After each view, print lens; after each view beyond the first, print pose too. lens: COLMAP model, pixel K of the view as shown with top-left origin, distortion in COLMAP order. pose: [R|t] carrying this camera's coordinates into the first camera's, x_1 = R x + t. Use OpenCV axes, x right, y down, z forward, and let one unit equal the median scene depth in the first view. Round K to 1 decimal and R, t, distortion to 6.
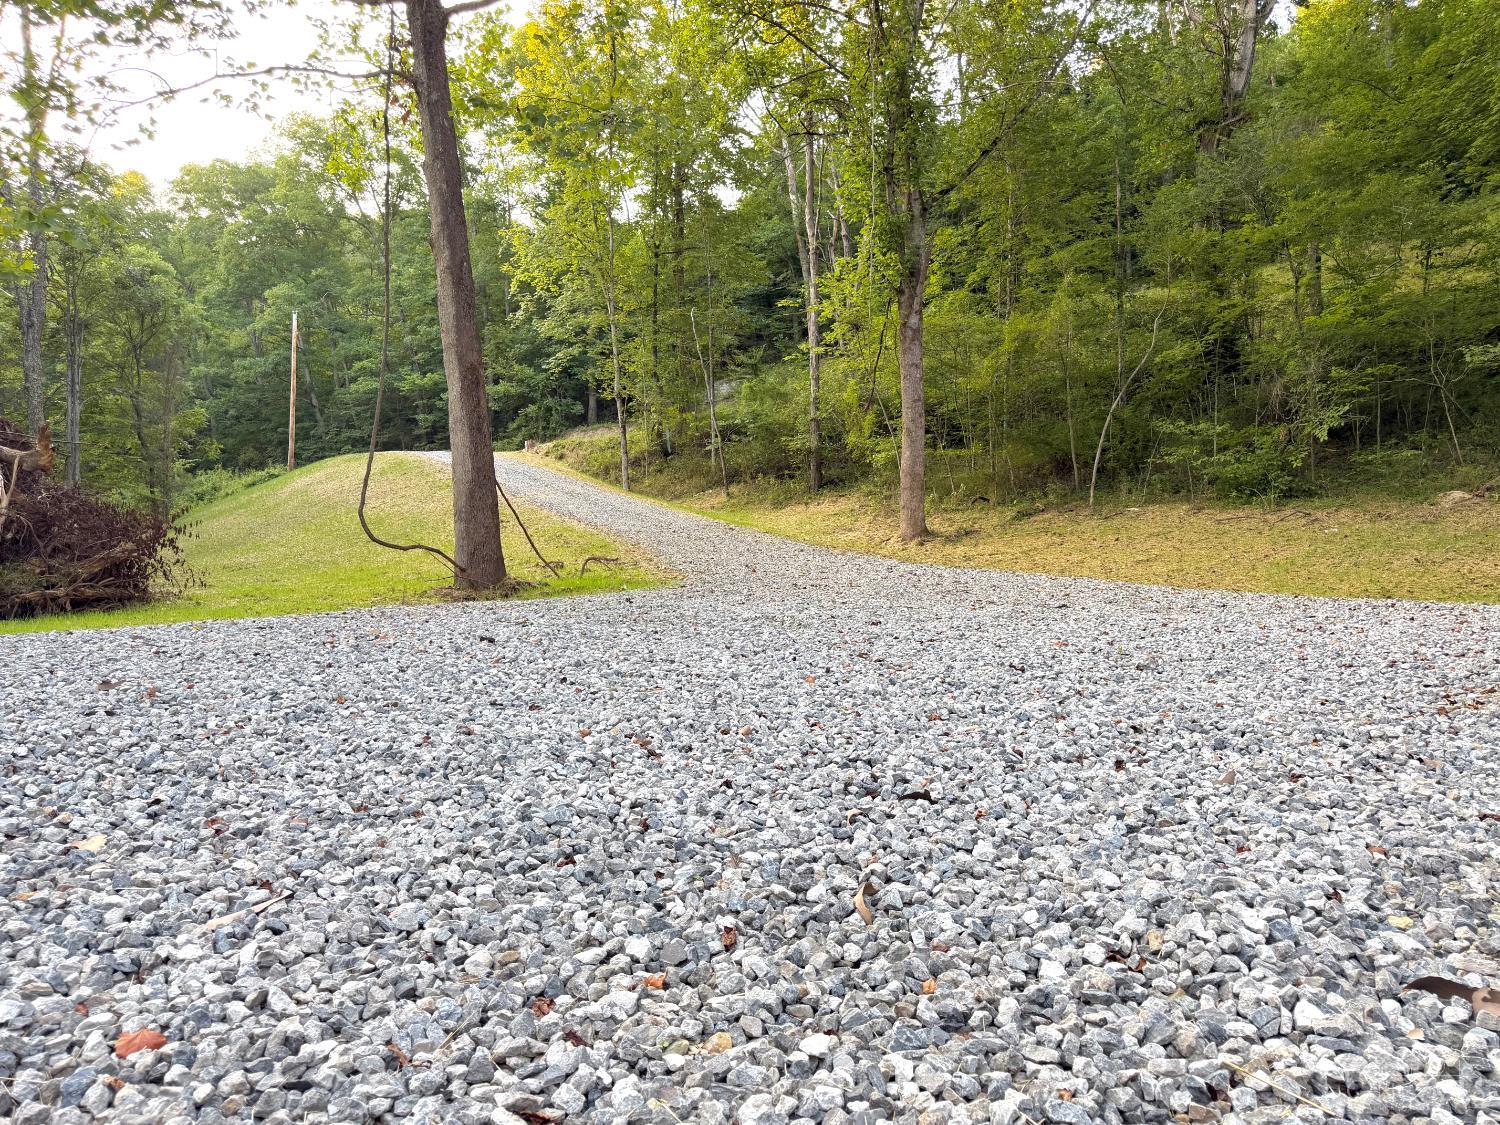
lens RADIAL K [[1038.6, 0, 751.5], [0, 1038.6, 556.0], [0, 0, 1]] dist [0.183681, -0.352428]
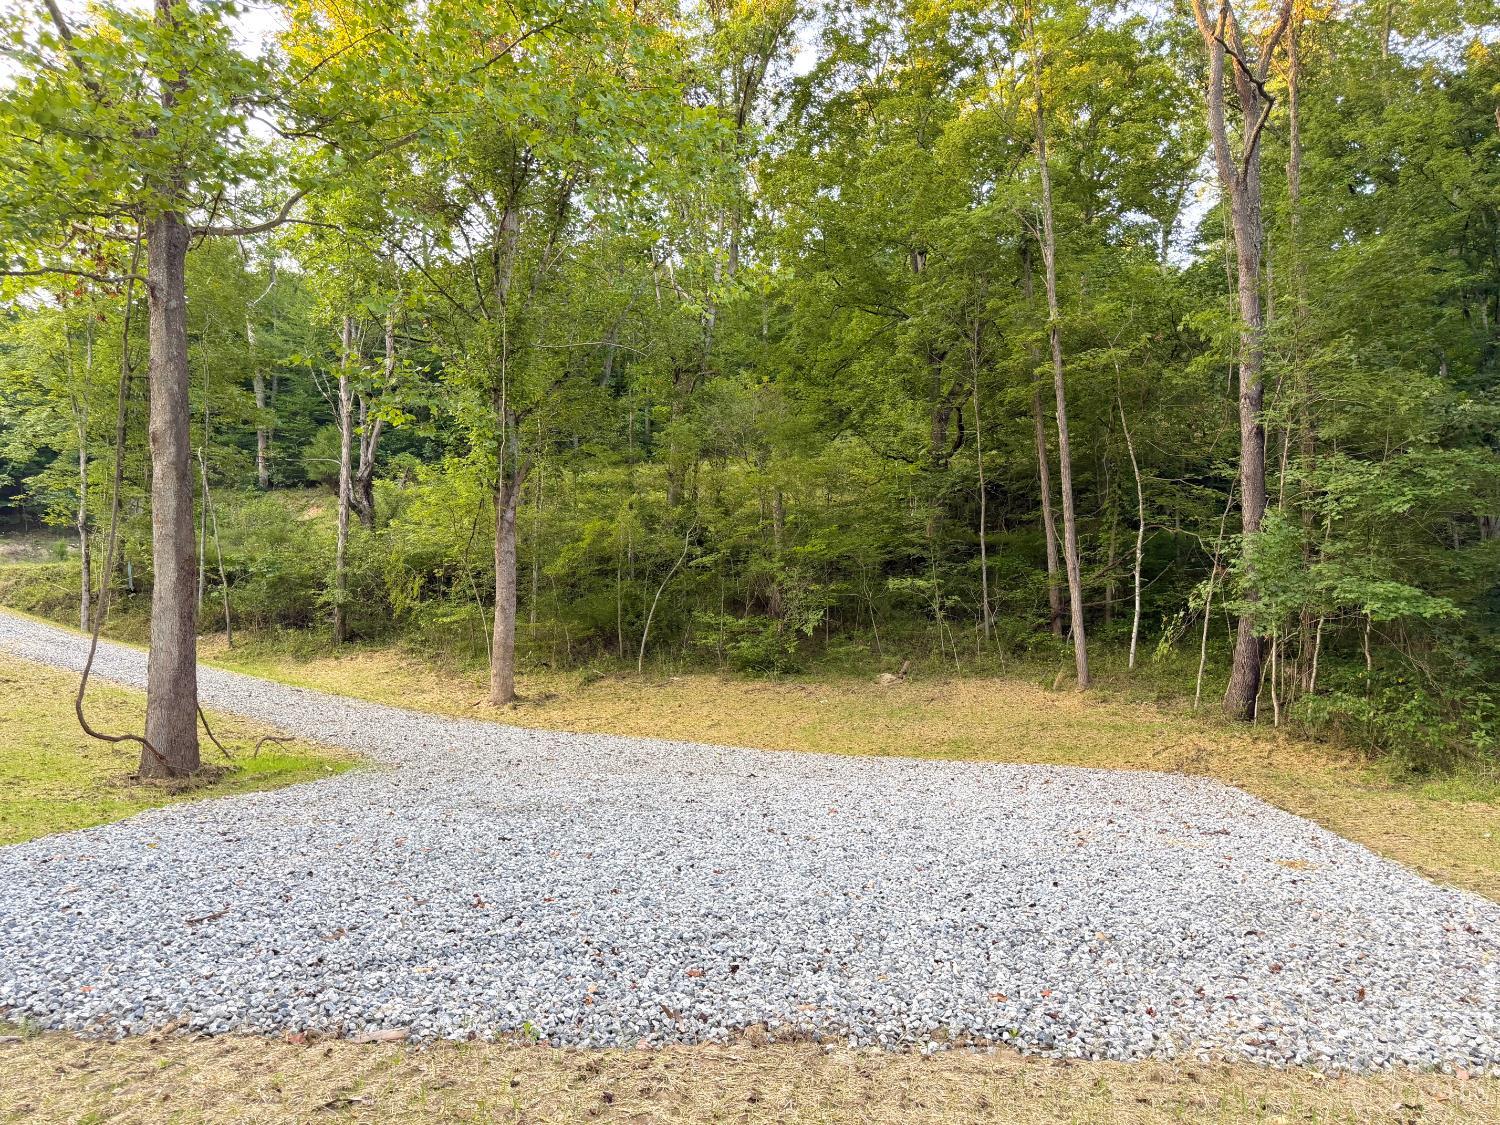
lens RADIAL K [[1048.4, 0, 740.6], [0, 1048.4, 566.7], [0, 0, 1]] dist [0.076654, -0.092201]
pose [[0.845446, 0.058484, 0.530849, -0.187874], [-0.001495, 0.994241, -0.107155, -0.031677], [-0.534059, 0.089800, 0.840665, -0.089839]]
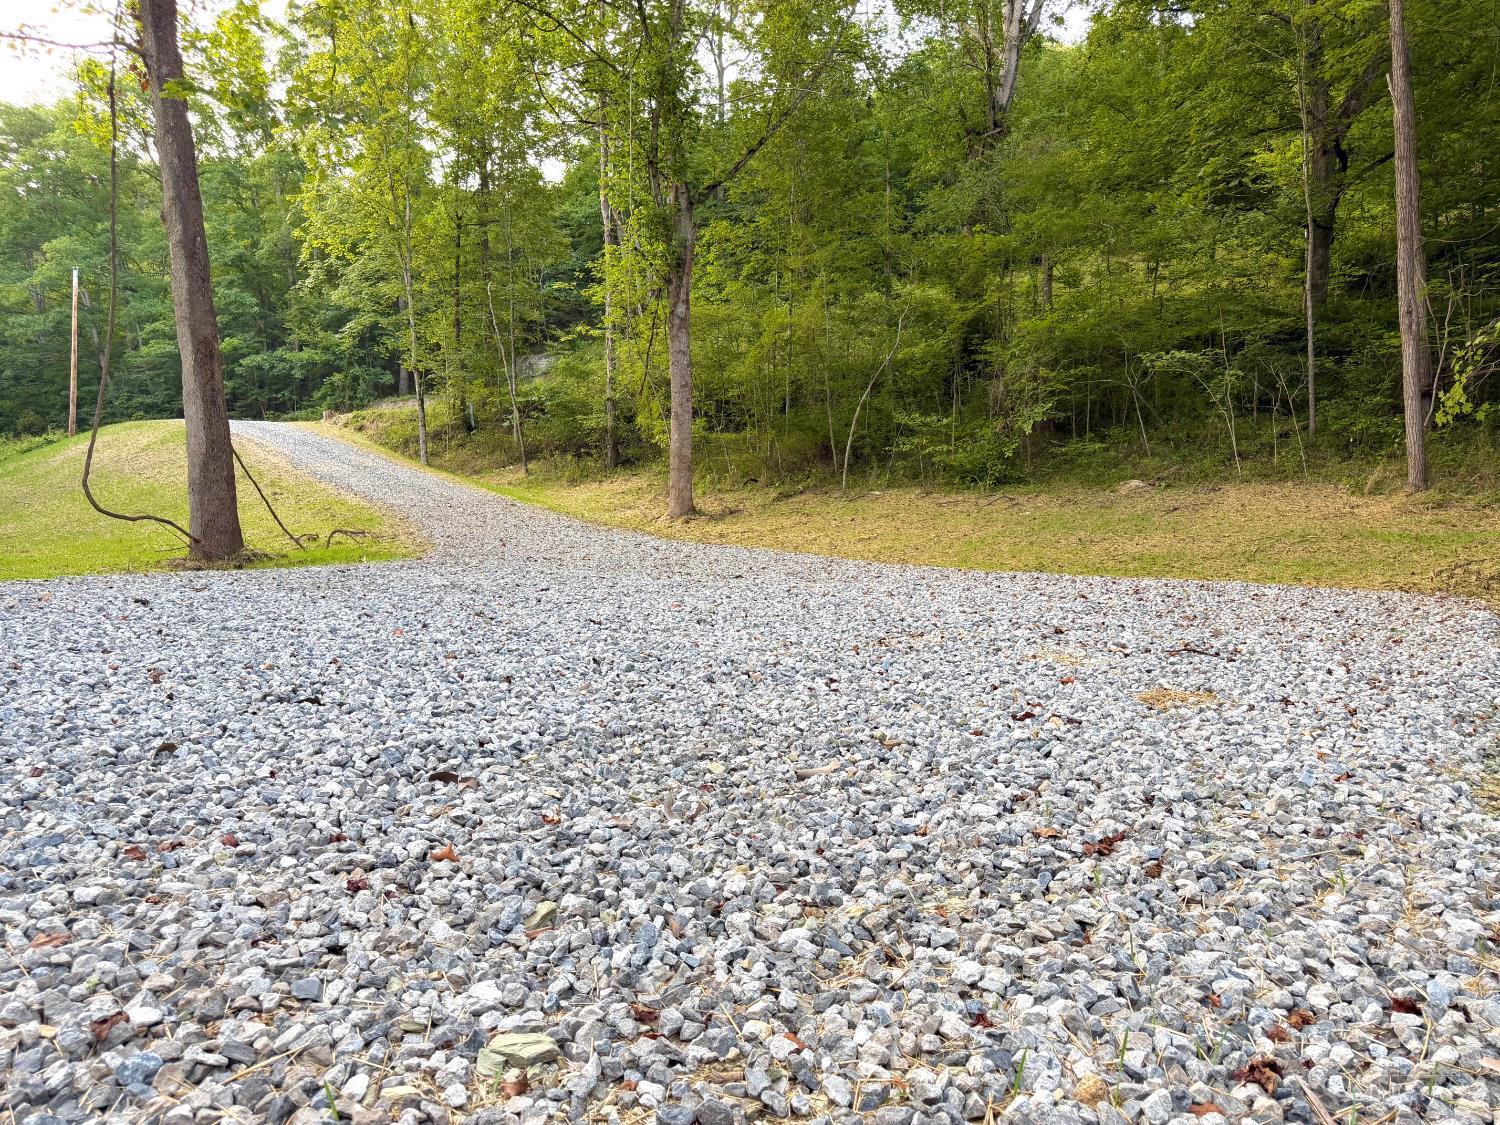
lens RADIAL K [[1048.4, 0, 740.6], [0, 1048.4, 566.7], [0, 0, 1]] dist [0.076654, -0.092201]
pose [[0.990575, 0.006127, 0.136837, 0.053996], [-0.010282, 0.999507, 0.029679, 0.001266], [-0.136587, -0.030807, 0.990149, -0.043621]]
